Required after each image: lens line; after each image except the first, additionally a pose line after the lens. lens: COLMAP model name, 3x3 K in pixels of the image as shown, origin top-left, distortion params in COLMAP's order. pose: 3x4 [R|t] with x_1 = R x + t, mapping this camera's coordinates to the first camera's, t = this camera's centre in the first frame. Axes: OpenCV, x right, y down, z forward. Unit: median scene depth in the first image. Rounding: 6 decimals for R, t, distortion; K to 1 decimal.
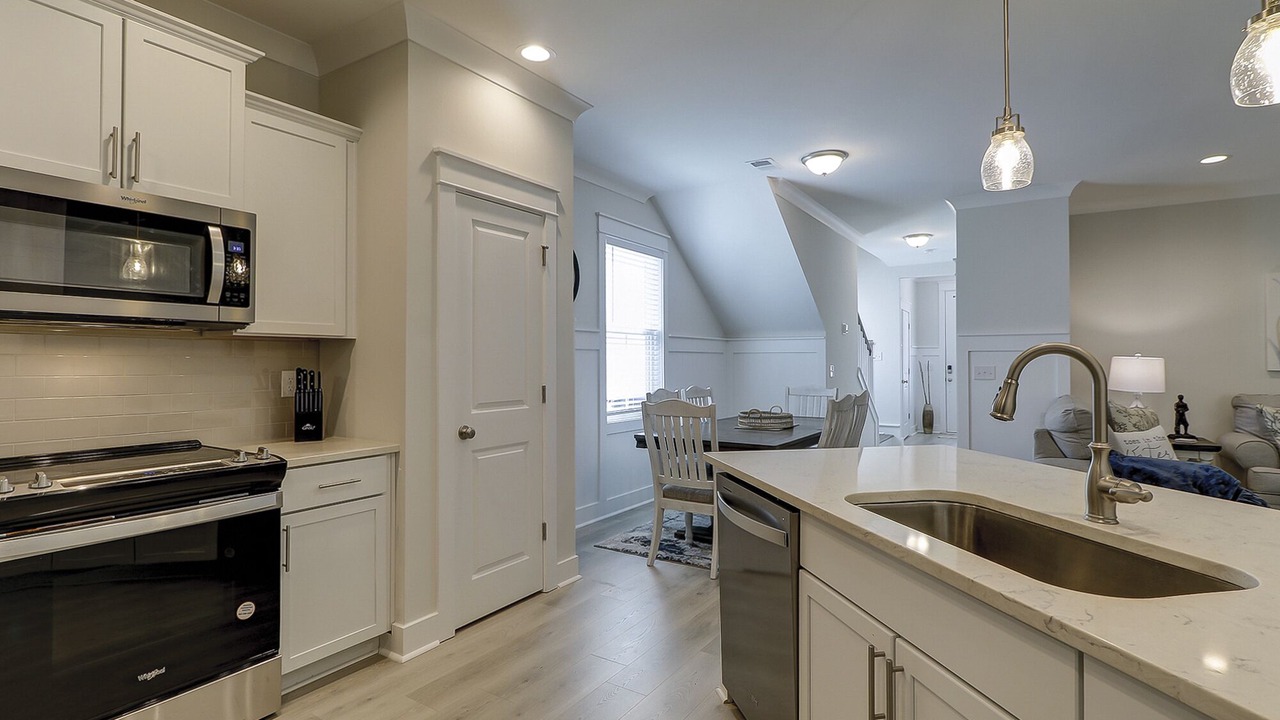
lens RADIAL K [[628.2, 0, 644.1], [0, 628.2, 353.0], [0, 0, 1]] dist [0.018323, 0.000151]
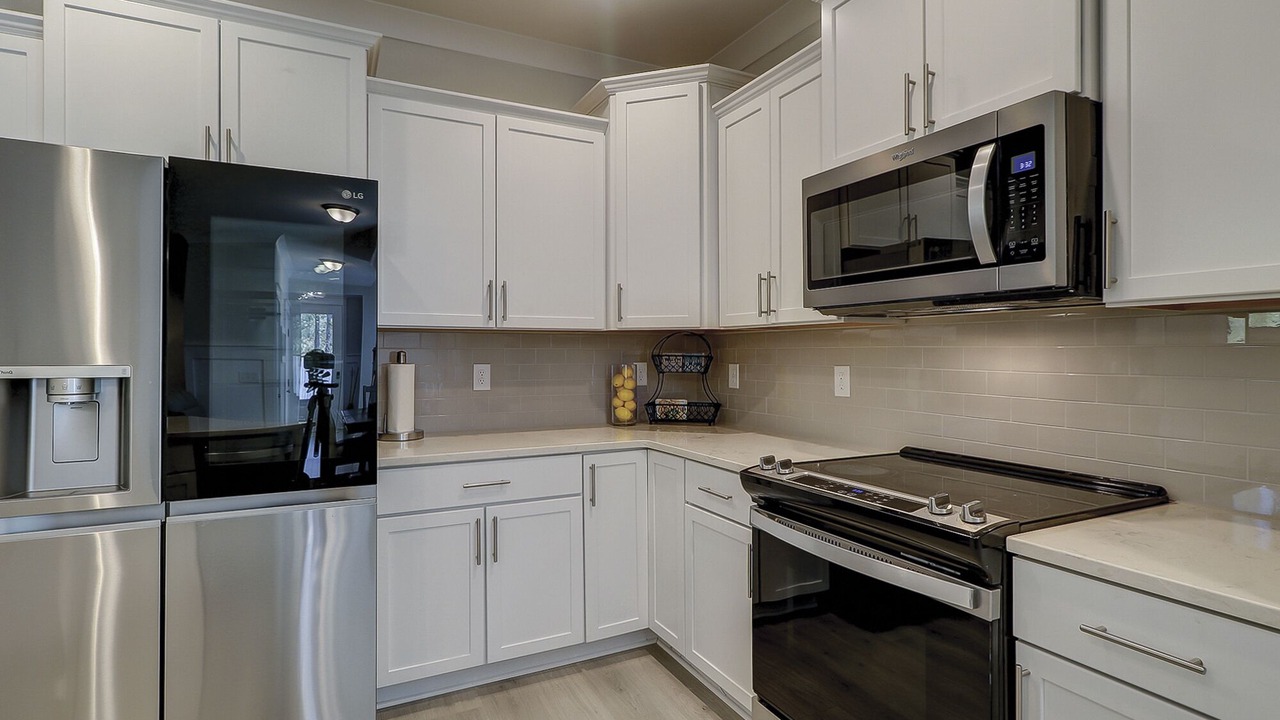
lens RADIAL K [[606.7, 0, 623.3], [0, 606.7, 351.0], [0, 0, 1]] dist [-0.003078, -0.000153]
pose [[-0.545827, -0.002084, -0.837895, 0.020590], [0.010674, 0.999898, -0.009441, 0.005852], [0.837830, -0.014097, -0.545749, 0.475938]]
